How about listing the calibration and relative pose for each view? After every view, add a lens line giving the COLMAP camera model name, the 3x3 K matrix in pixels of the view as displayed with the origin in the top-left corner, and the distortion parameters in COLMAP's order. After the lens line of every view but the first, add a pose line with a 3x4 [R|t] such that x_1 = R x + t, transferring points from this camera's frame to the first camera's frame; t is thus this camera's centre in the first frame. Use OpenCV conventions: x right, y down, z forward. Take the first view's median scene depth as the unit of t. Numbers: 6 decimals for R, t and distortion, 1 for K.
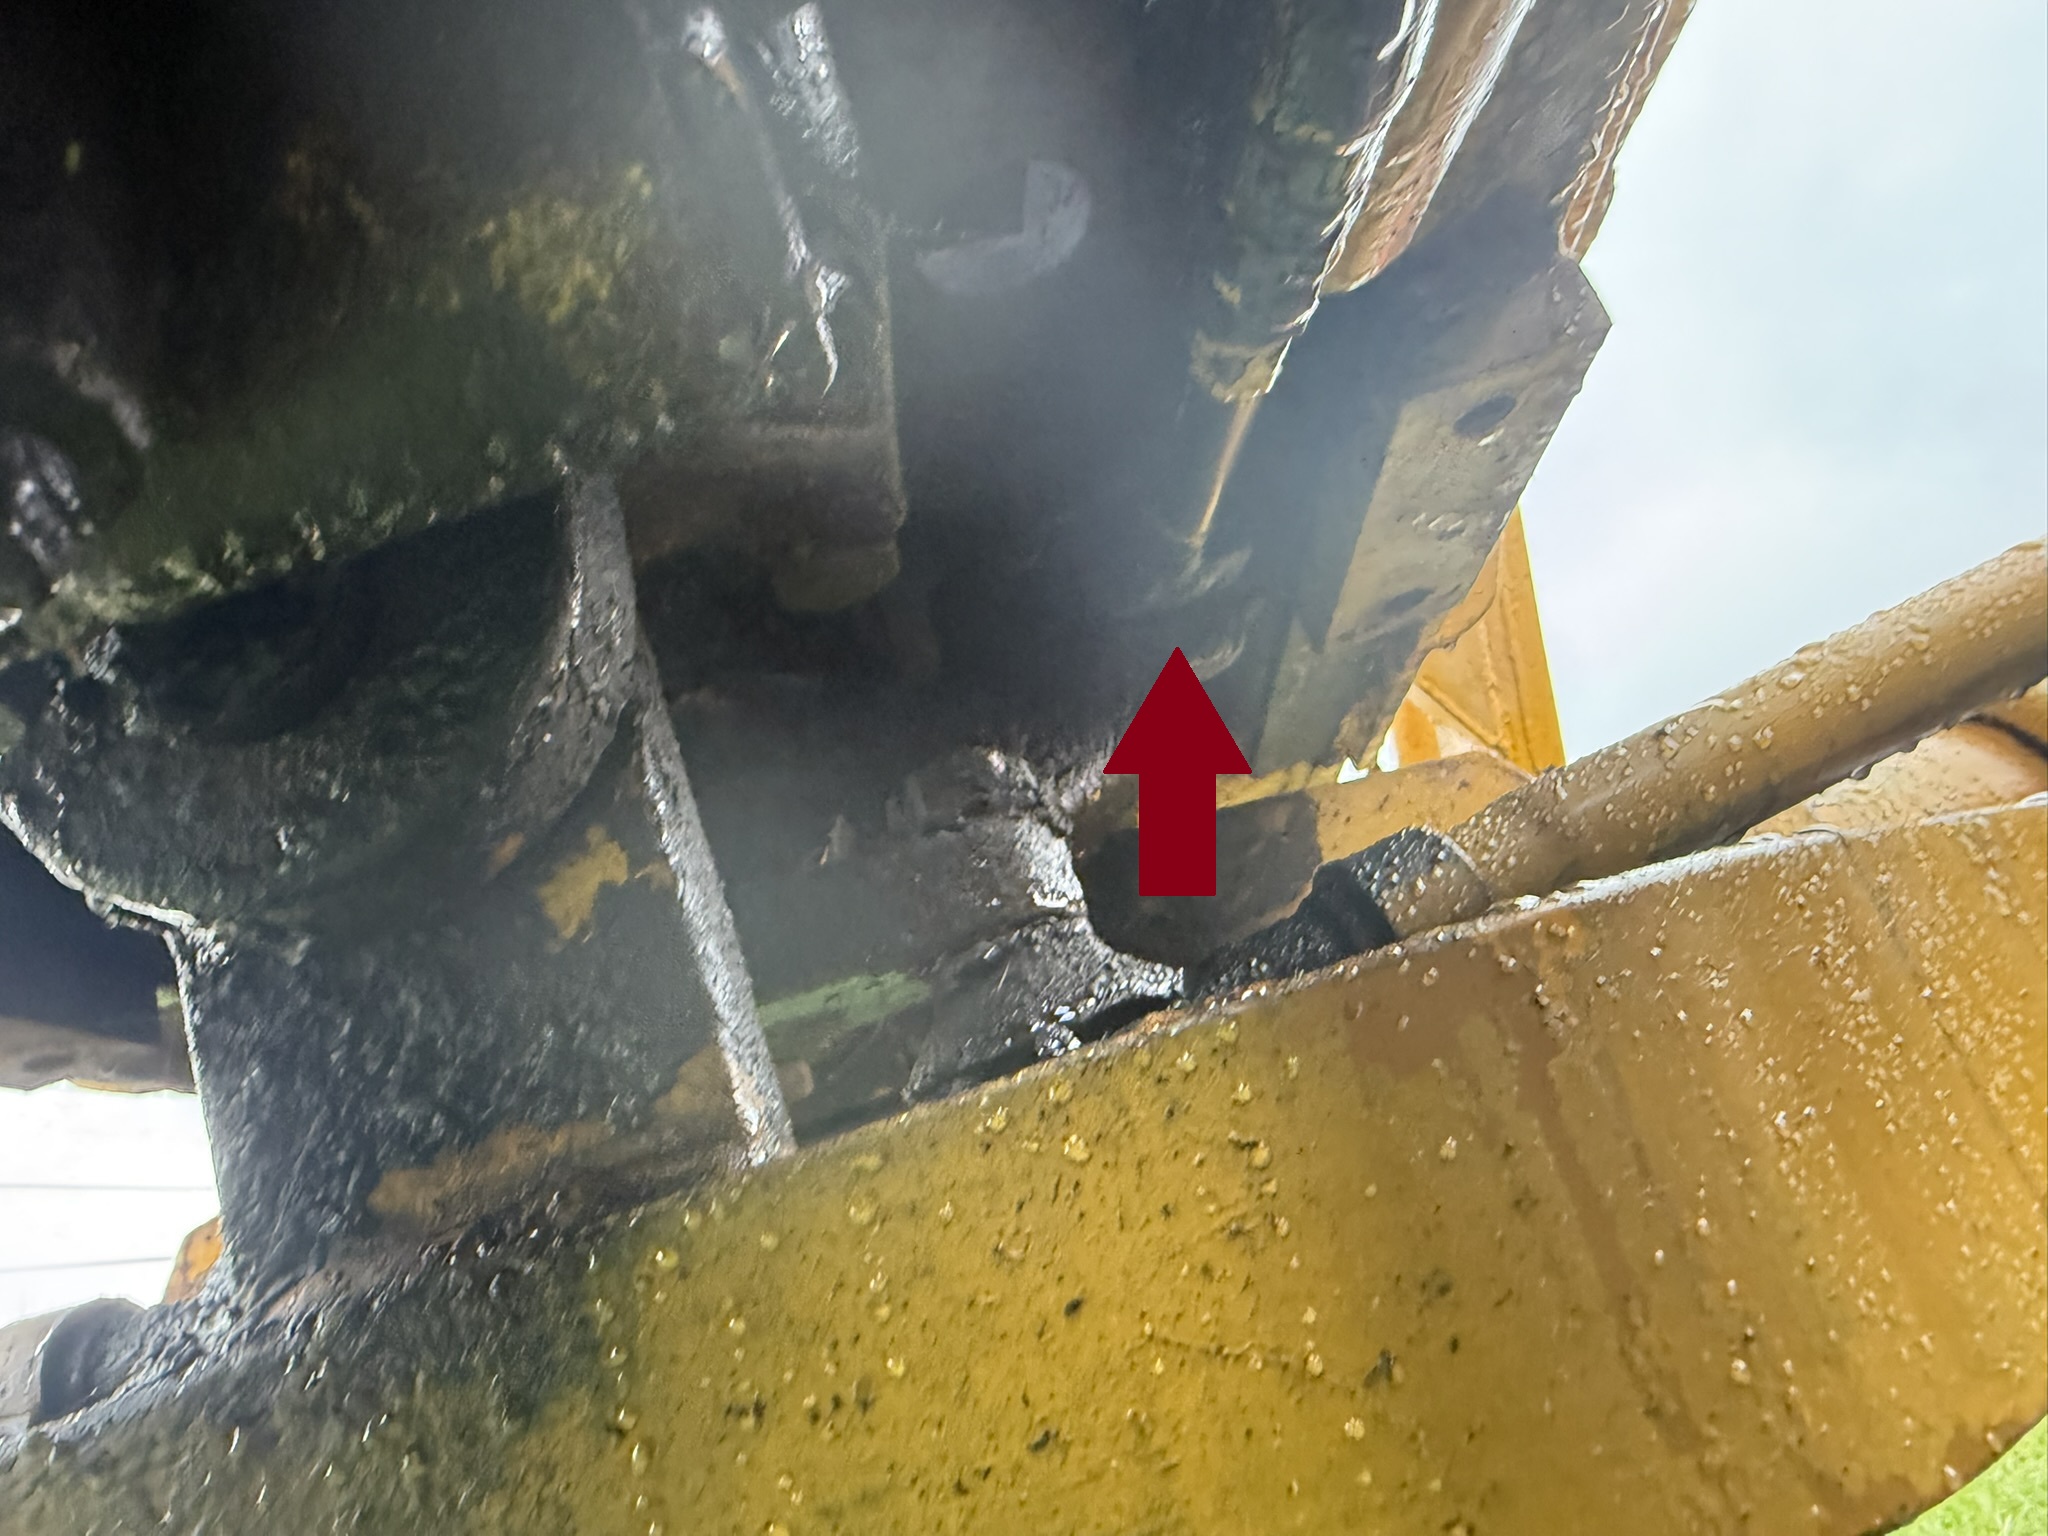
lens RADIAL K [[1436.5, 0, 933.2], [0, 1436.5, 762.7], [0, 0, 1]] dist [0.000683, -0.000426]
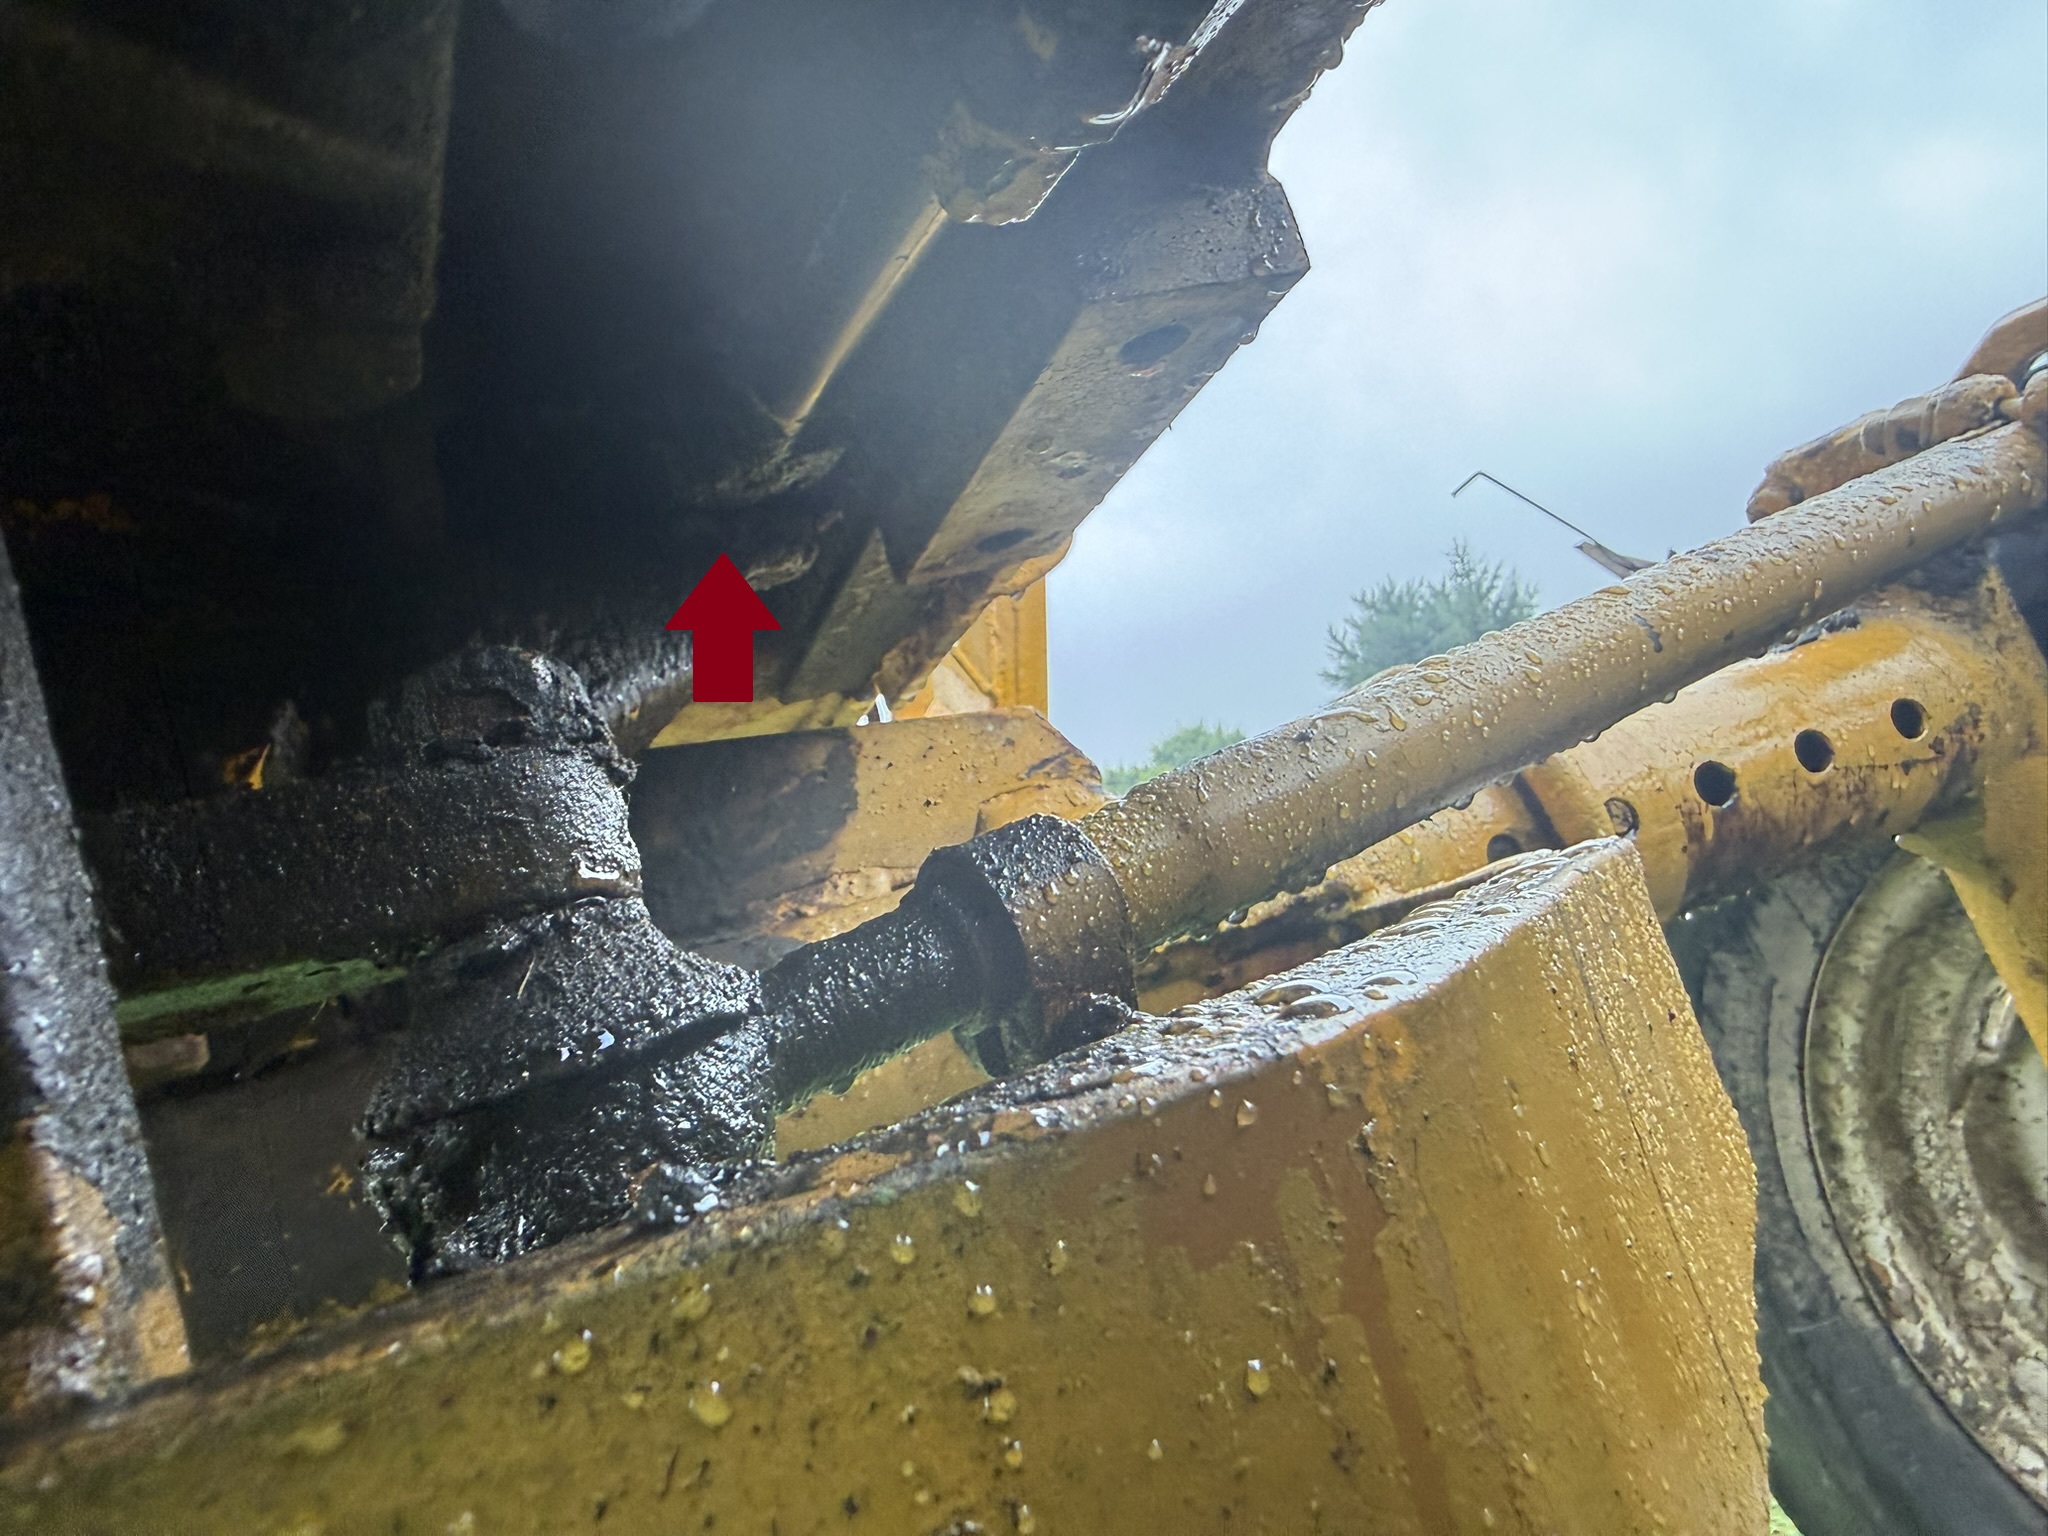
lens RADIAL K [[1446.8, 0, 959.9], [0, 1446.8, 777.4], [0, 0, 1]] dist [-0.003879, -0.003126]
pose [[0.921024, 0.105795, 0.374862, -0.030488], [-0.135032, 0.989448, 0.052522, -0.014924], [-0.365350, -0.098993, 0.925592, 0.258681]]
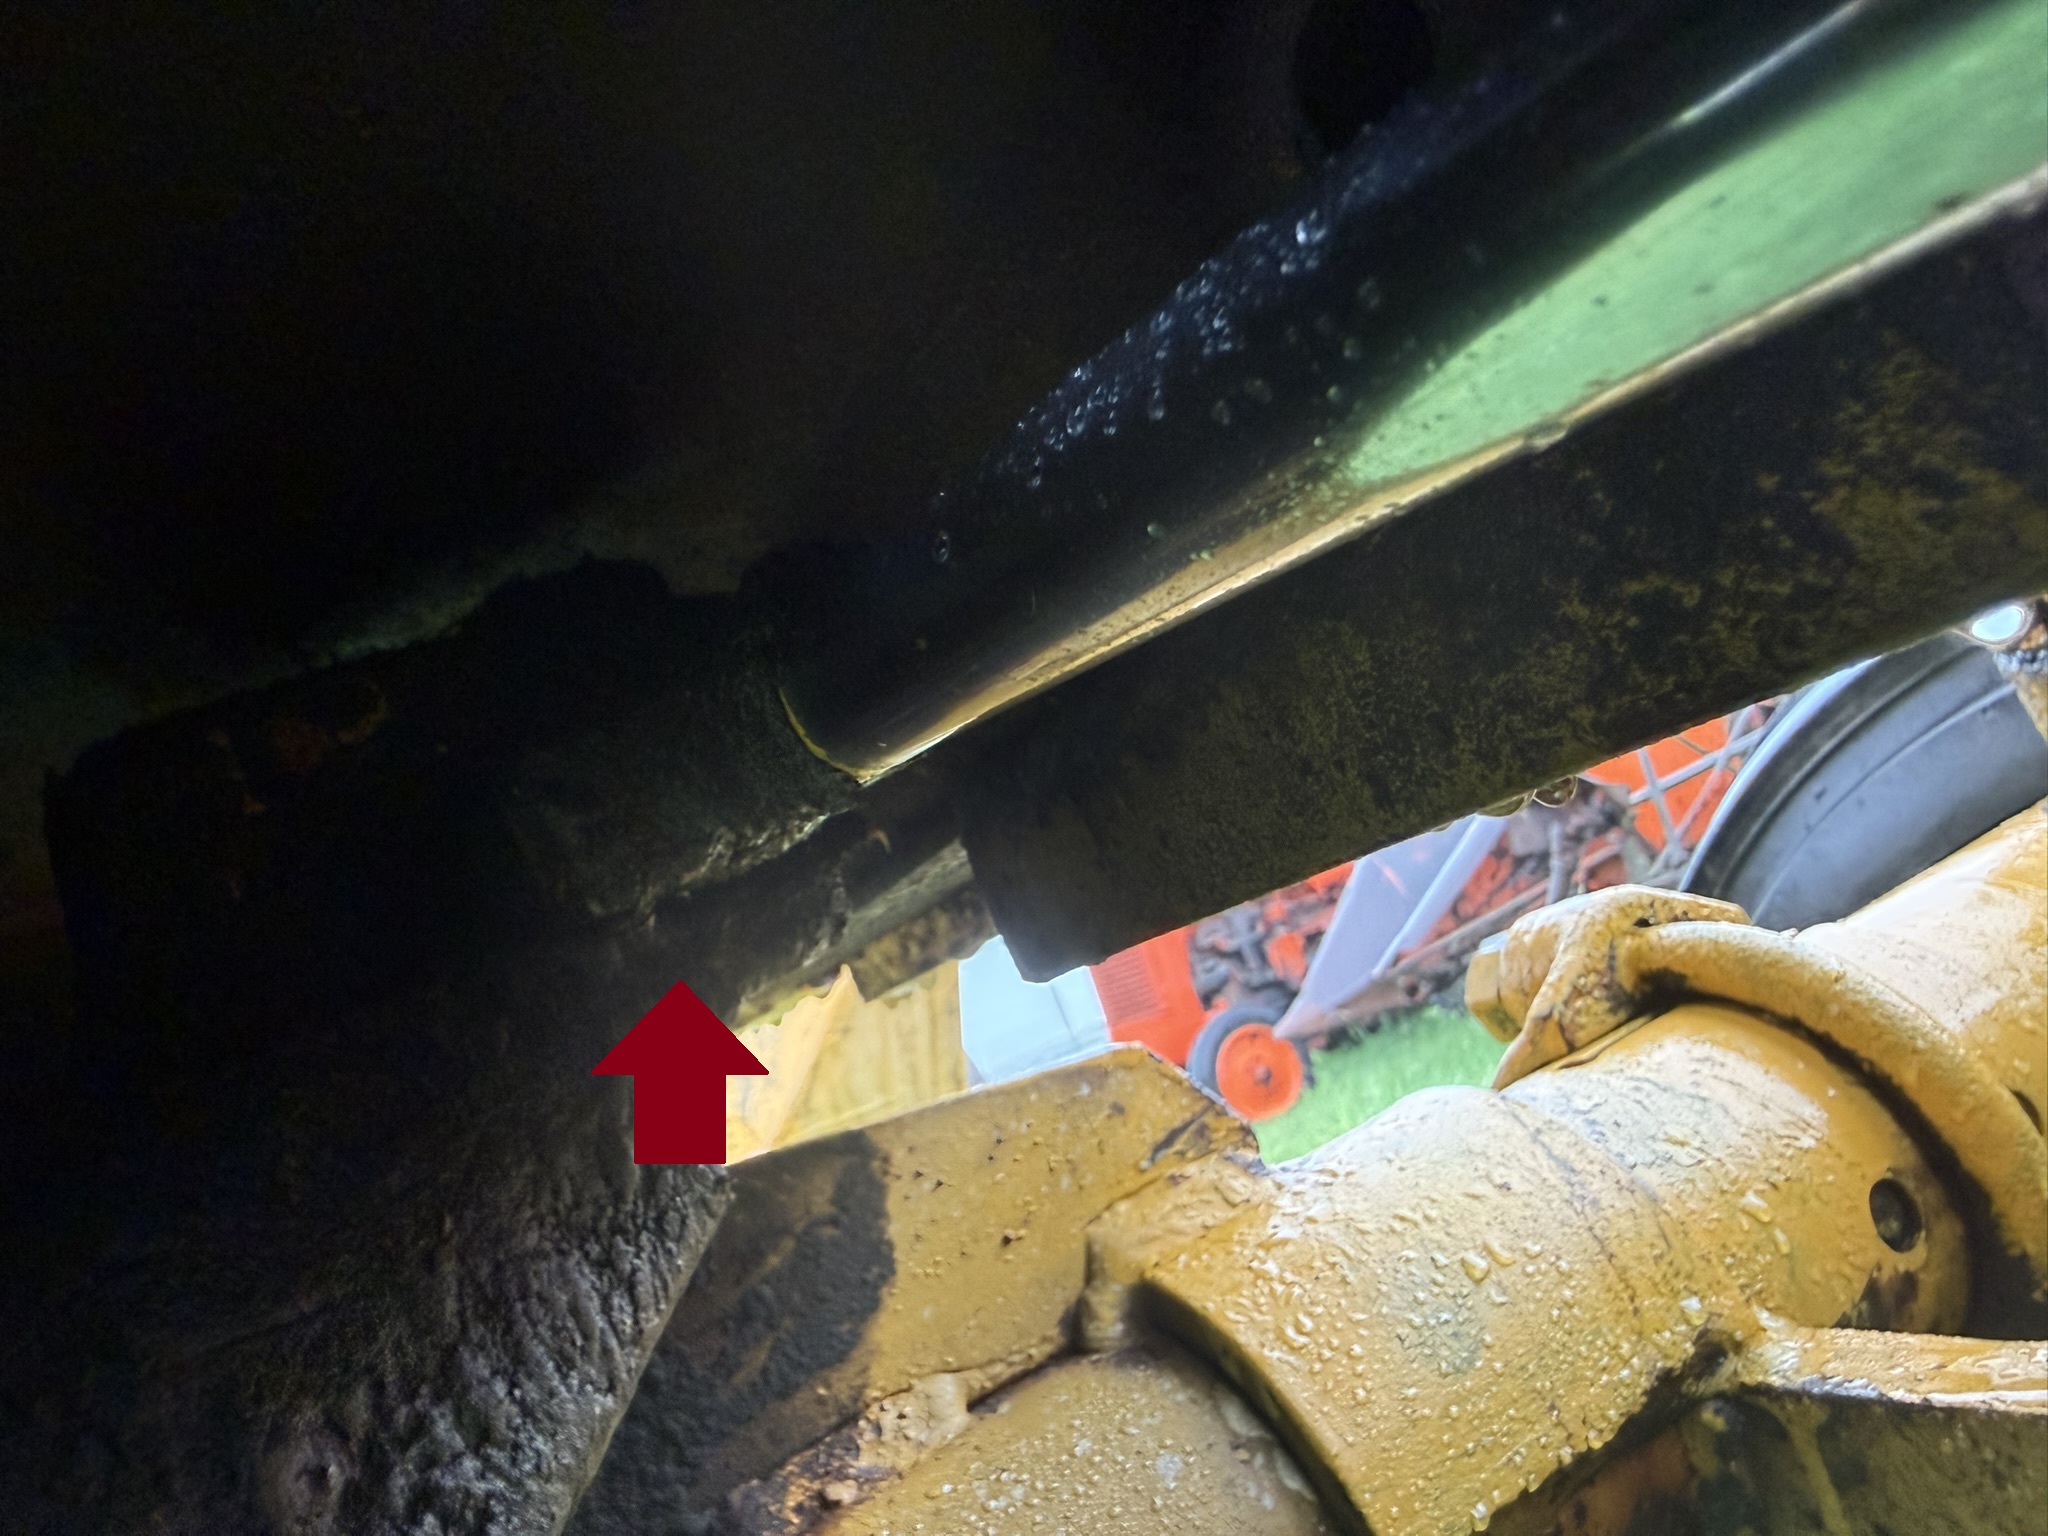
lens RADIAL K [[1446.8, 0, 959.9], [0, 1446.8, 777.4], [0, 0, 1]] dist [-0.003879, -0.003126]
pose [[0.874645, 0.041922, 0.482948, 0.046115], [-0.052866, 0.998560, 0.009063, -0.246154], [-0.481873, -0.033458, 0.875602, 1.046351]]
